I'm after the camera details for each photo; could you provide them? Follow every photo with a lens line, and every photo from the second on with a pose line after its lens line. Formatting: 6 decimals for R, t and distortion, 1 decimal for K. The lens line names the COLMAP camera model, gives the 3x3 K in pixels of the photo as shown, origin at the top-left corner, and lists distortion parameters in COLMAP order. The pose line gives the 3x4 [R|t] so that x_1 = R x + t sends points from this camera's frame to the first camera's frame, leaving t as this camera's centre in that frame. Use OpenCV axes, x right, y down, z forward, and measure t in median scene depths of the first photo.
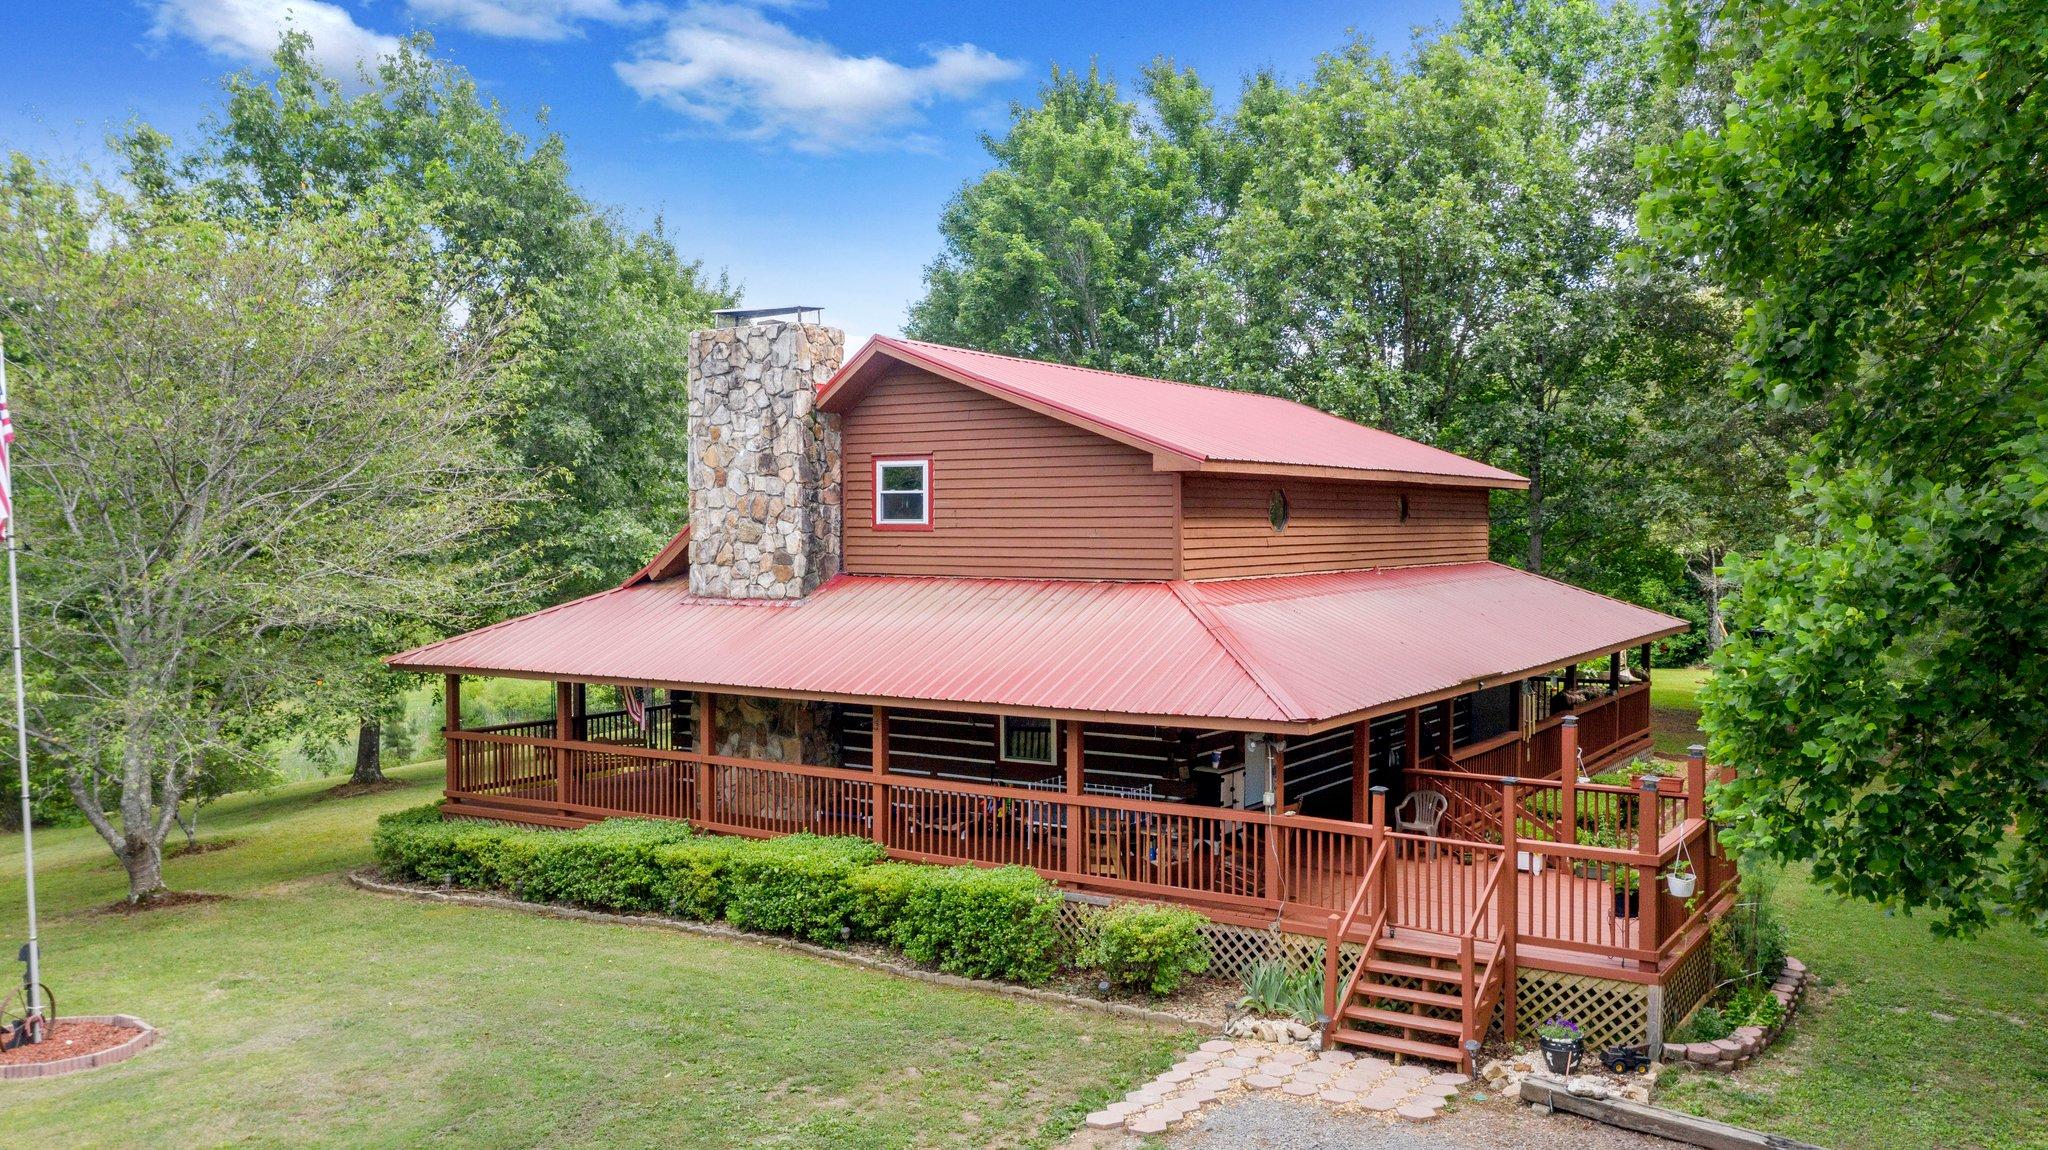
lens RADIAL K [[1628.8, 0, 1023.5], [0, 1628.8, 577.8], [0, 0, 1]] dist [-0.004601, 0.010900]
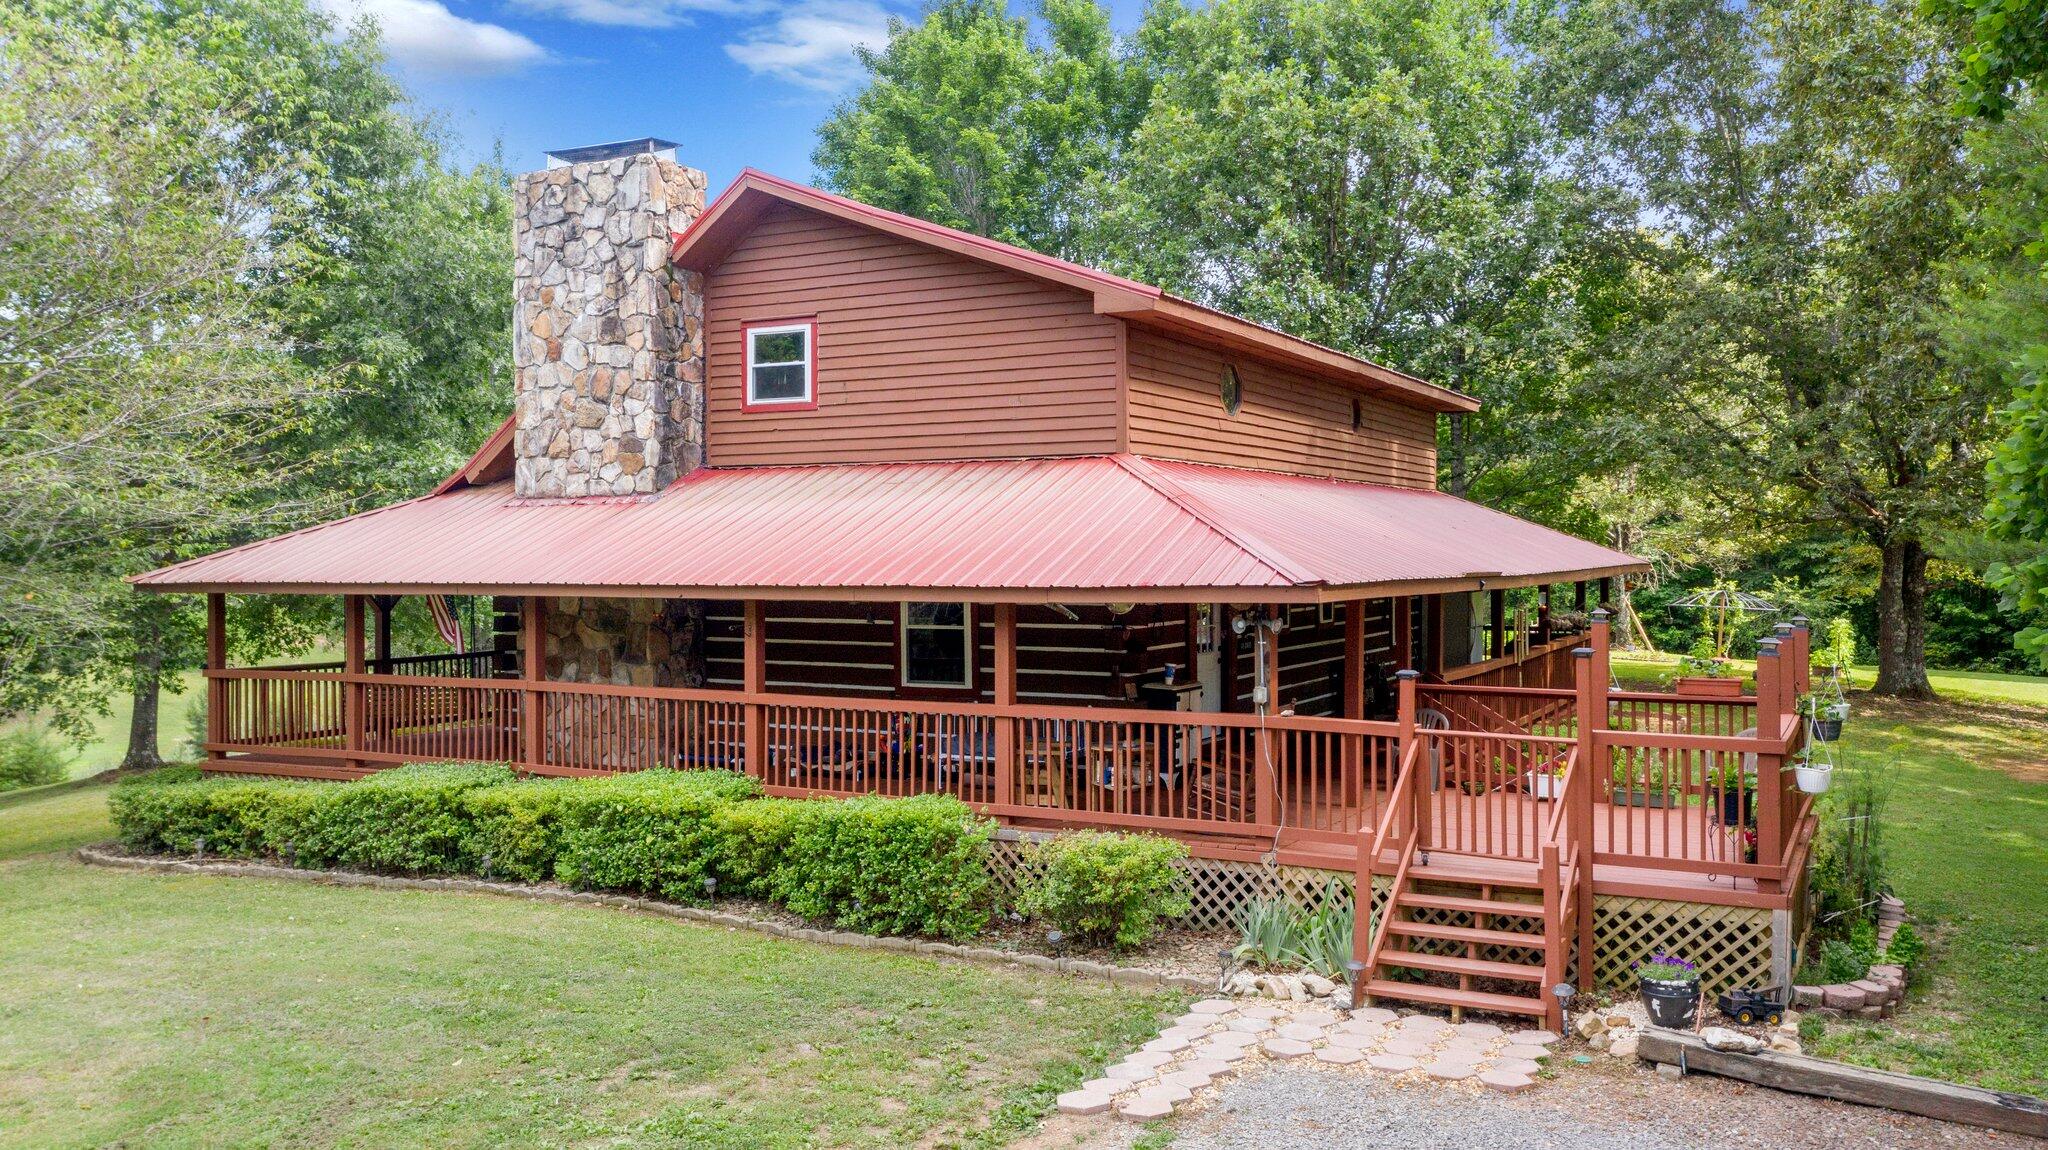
lens RADIAL K [[1628.8, 0, 1024.1], [0, 1628.8, 576.2], [0, 0, 1]] dist [-0.004601, 0.010900]
pose [[0.996496, -0.003502, 0.083562, -0.023243], [0.005042, 0.999821, -0.018226, 0.079923], [-0.083484, 0.018583, 0.996336, 0.199681]]
